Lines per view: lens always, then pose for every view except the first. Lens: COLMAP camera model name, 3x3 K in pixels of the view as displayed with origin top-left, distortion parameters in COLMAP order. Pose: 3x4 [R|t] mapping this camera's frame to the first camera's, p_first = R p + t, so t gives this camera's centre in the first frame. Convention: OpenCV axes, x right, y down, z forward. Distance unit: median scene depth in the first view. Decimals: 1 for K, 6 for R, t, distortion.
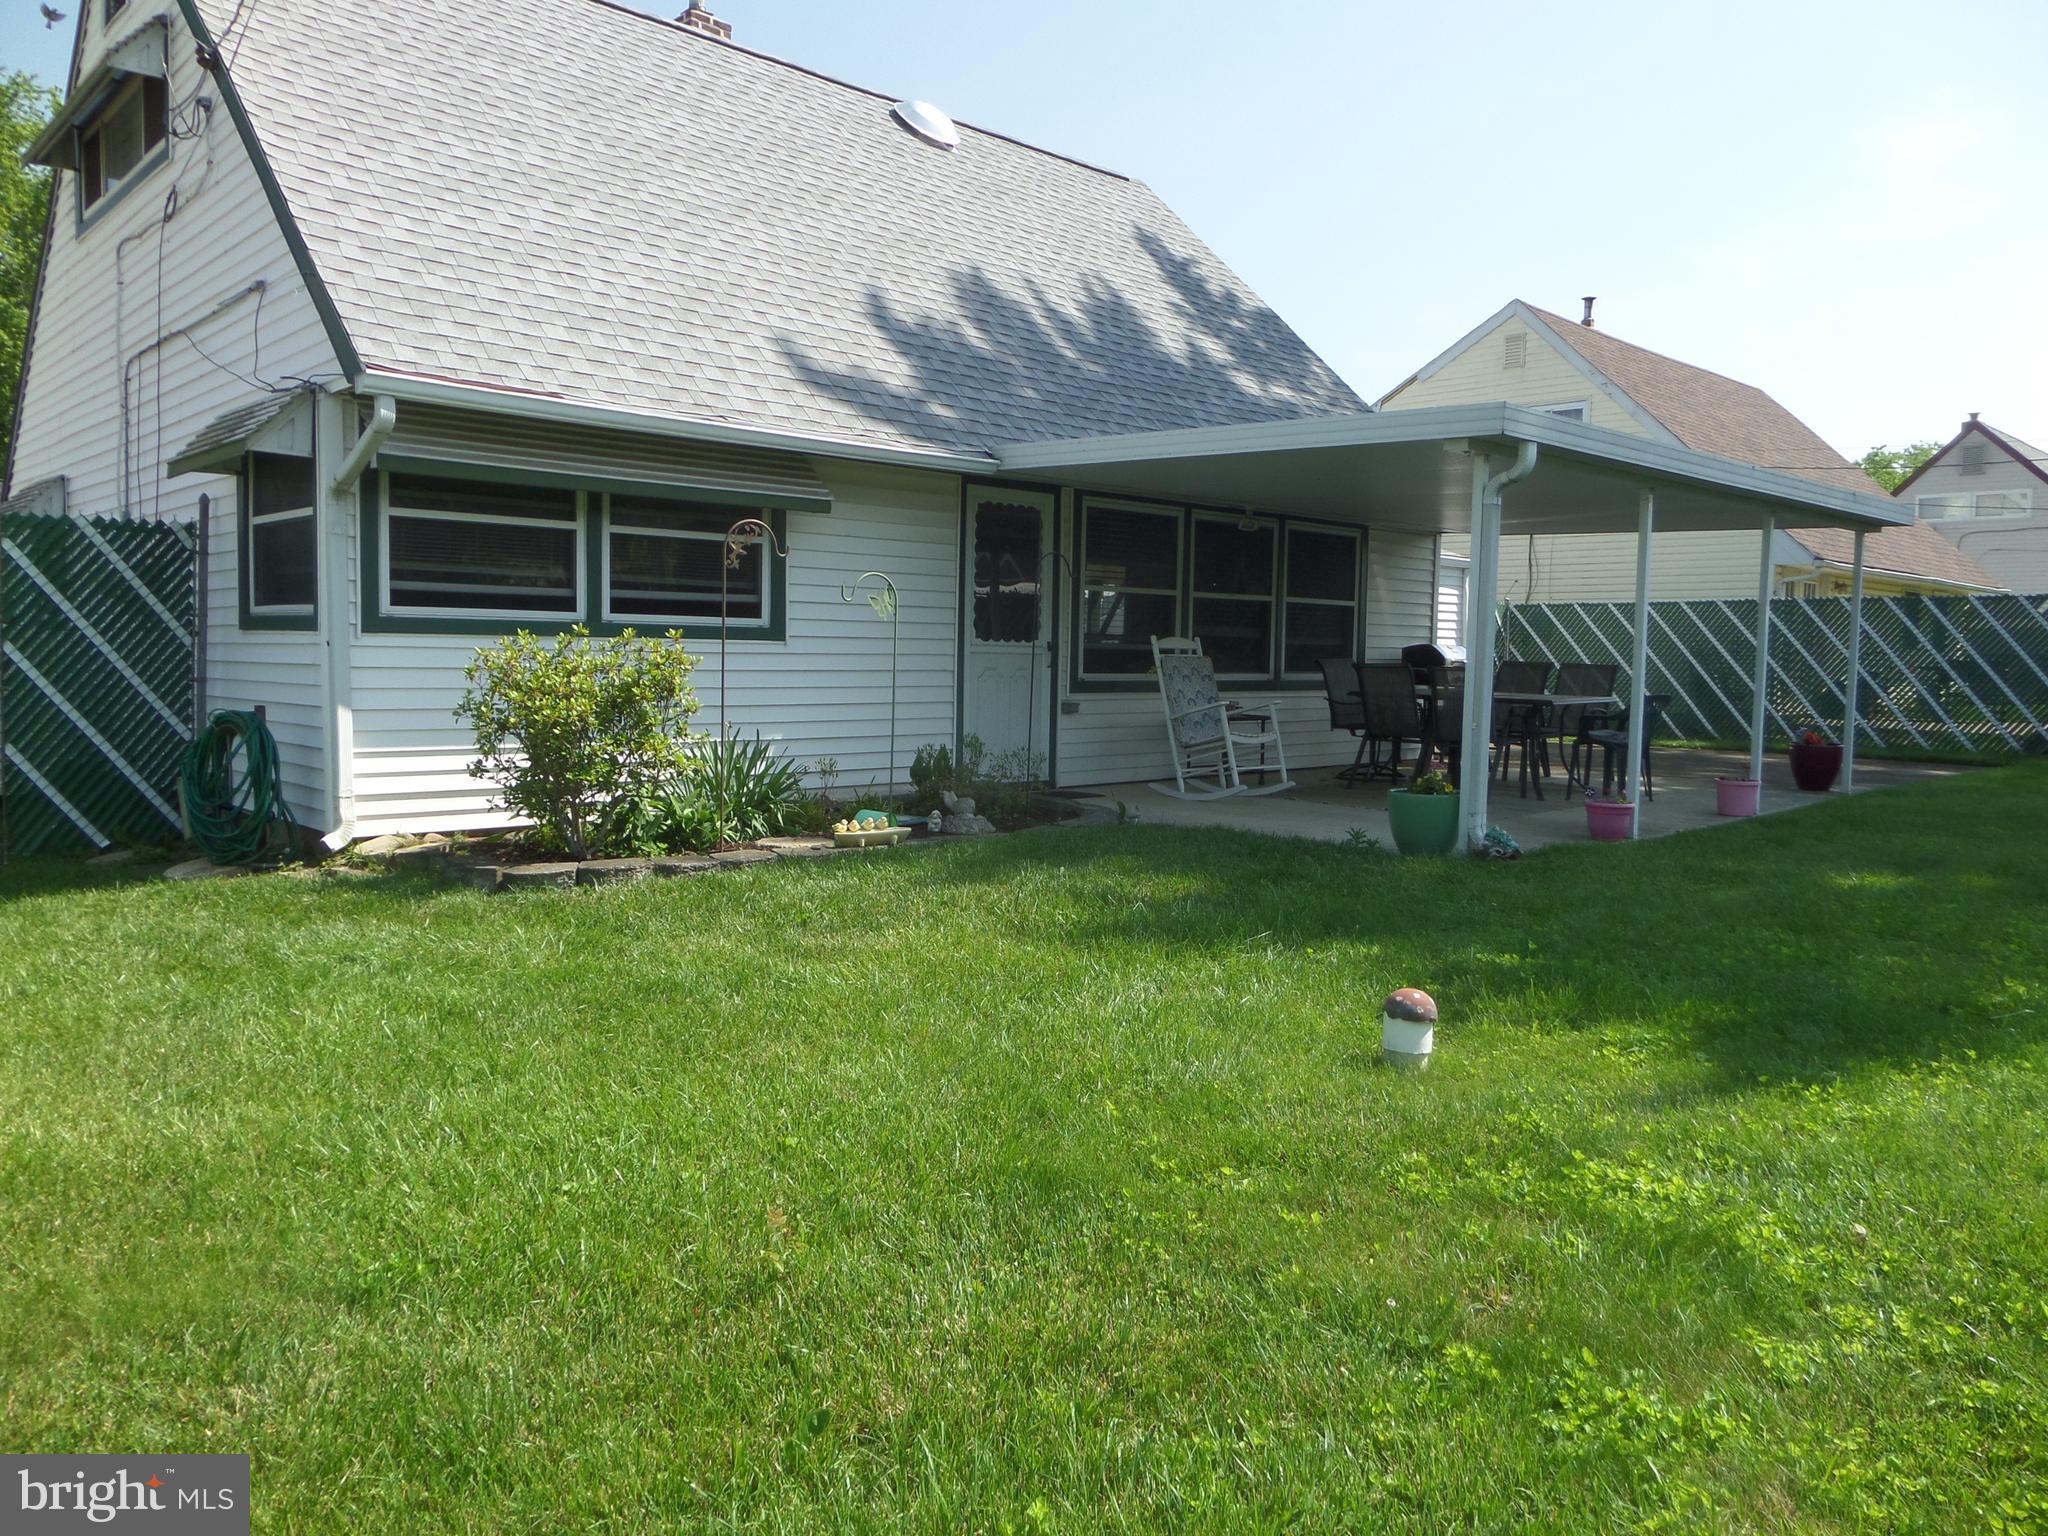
lens RADIAL K [[1455.2, 0, 1012.2], [0, 1455.2, 757.8], [0, 0, 1]] dist [0.003133, 0.005796]
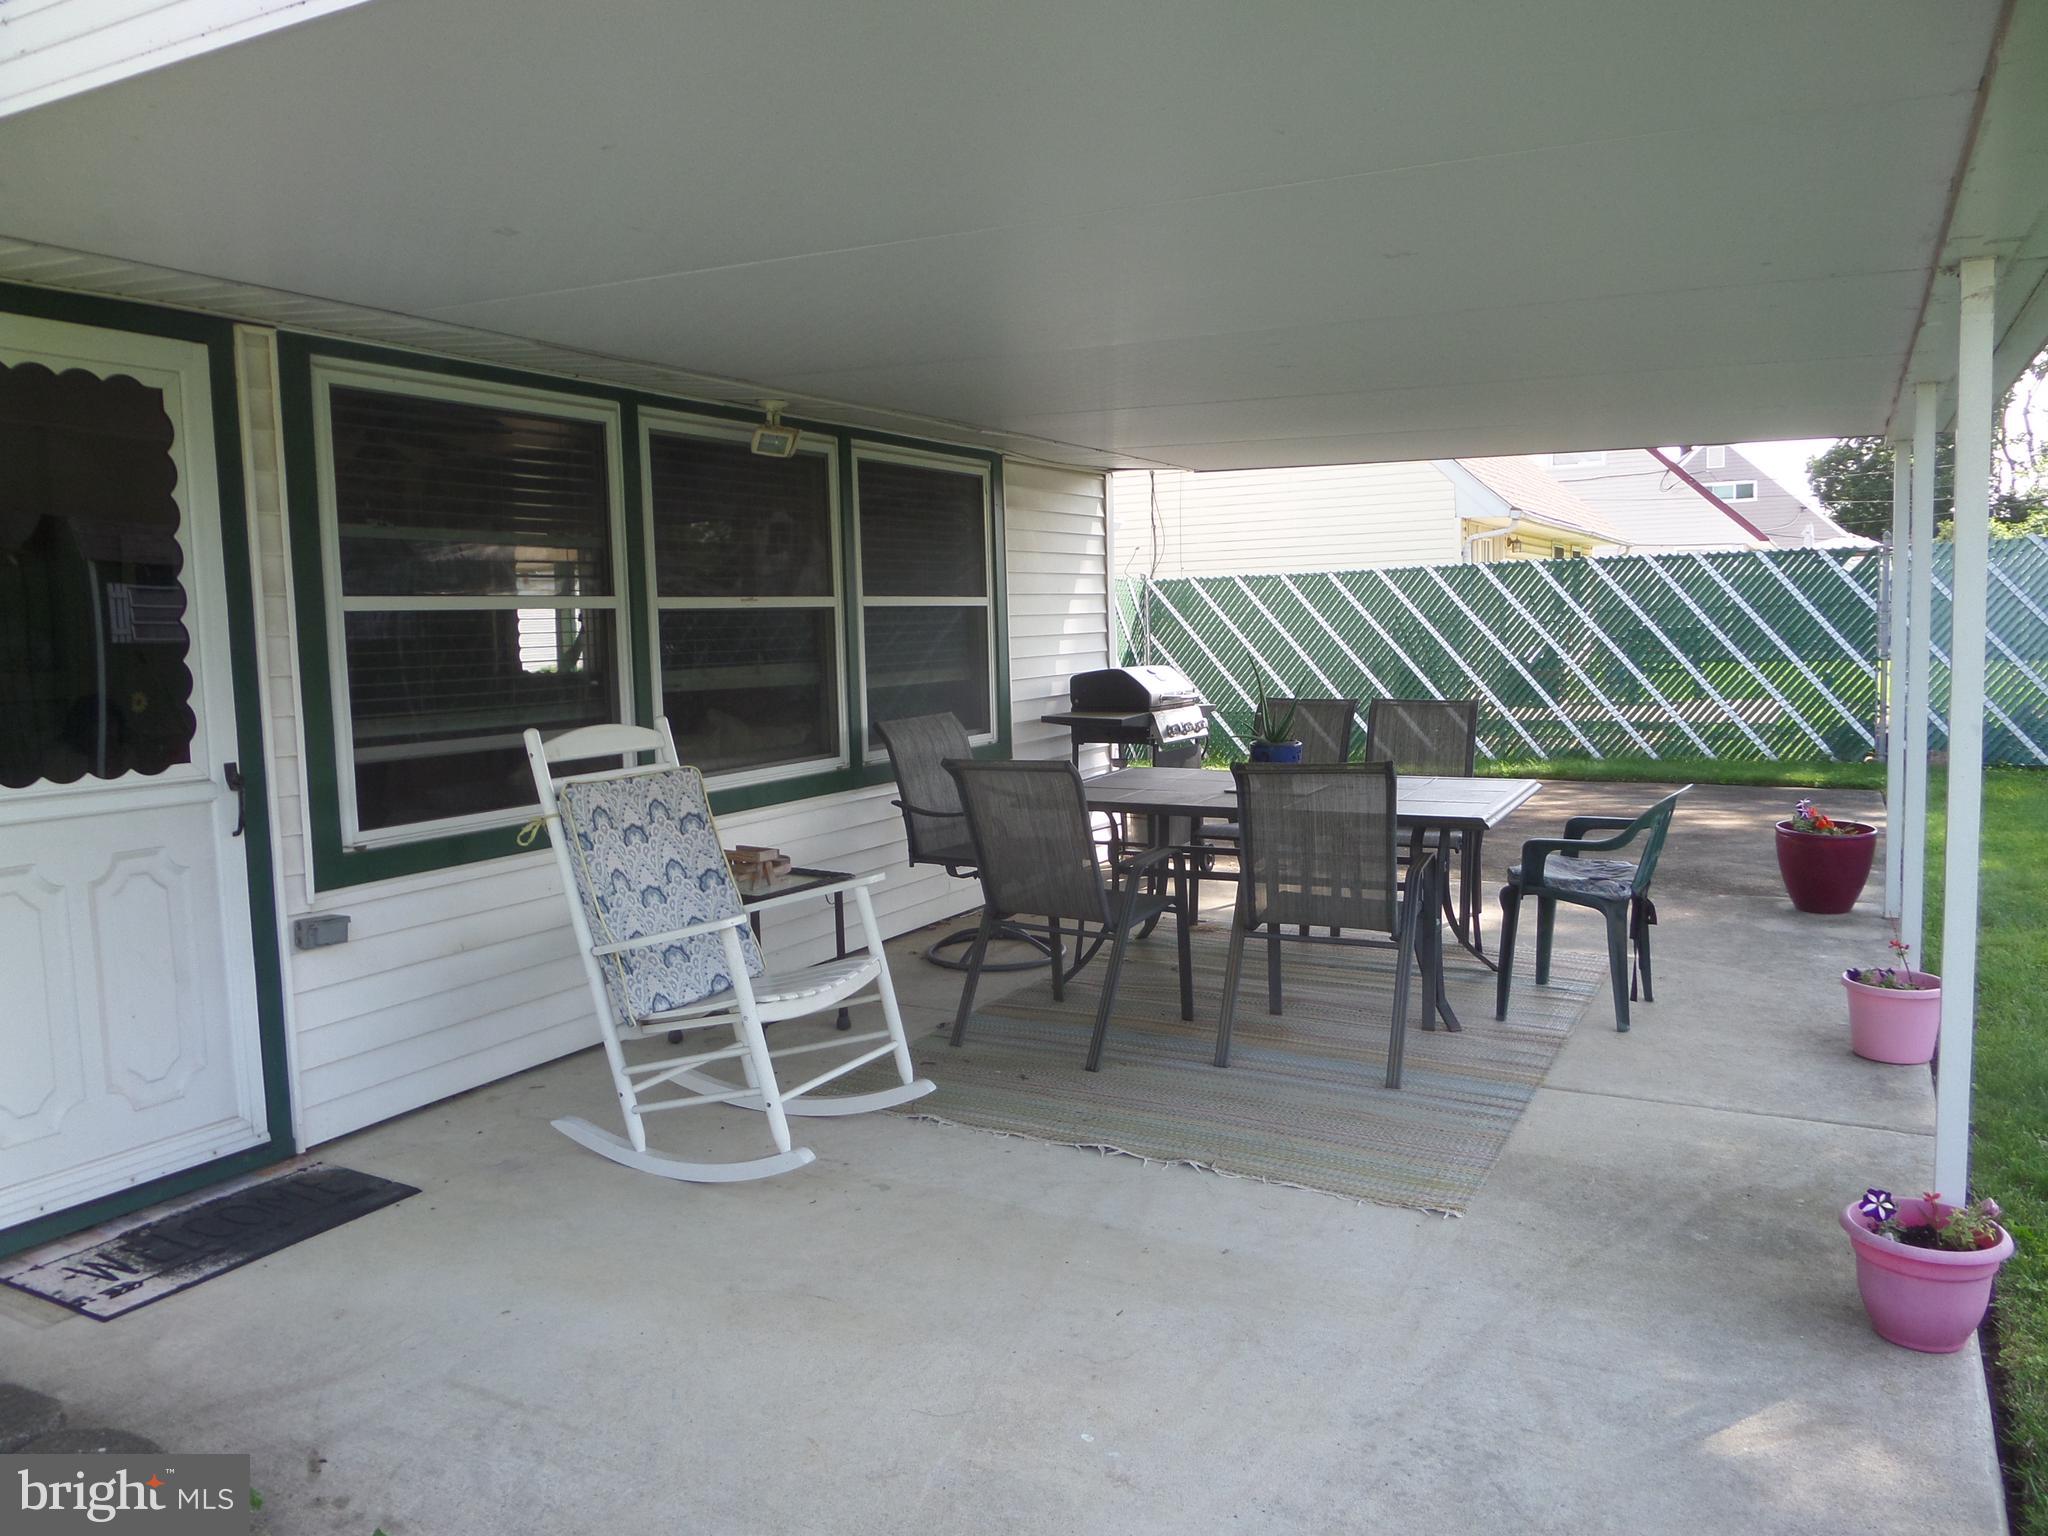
lens RADIAL K [[1455.2, 0, 1012.2], [0, 1455.2, 757.8], [0, 0, 1]] dist [0.003133, 0.005796]
pose [[0.952689, -0.072733, 0.295116, 0.092115], [0.067730, 0.997334, 0.027152, -0.069787], [-0.296304, -0.005879, 0.955075, 0.542763]]
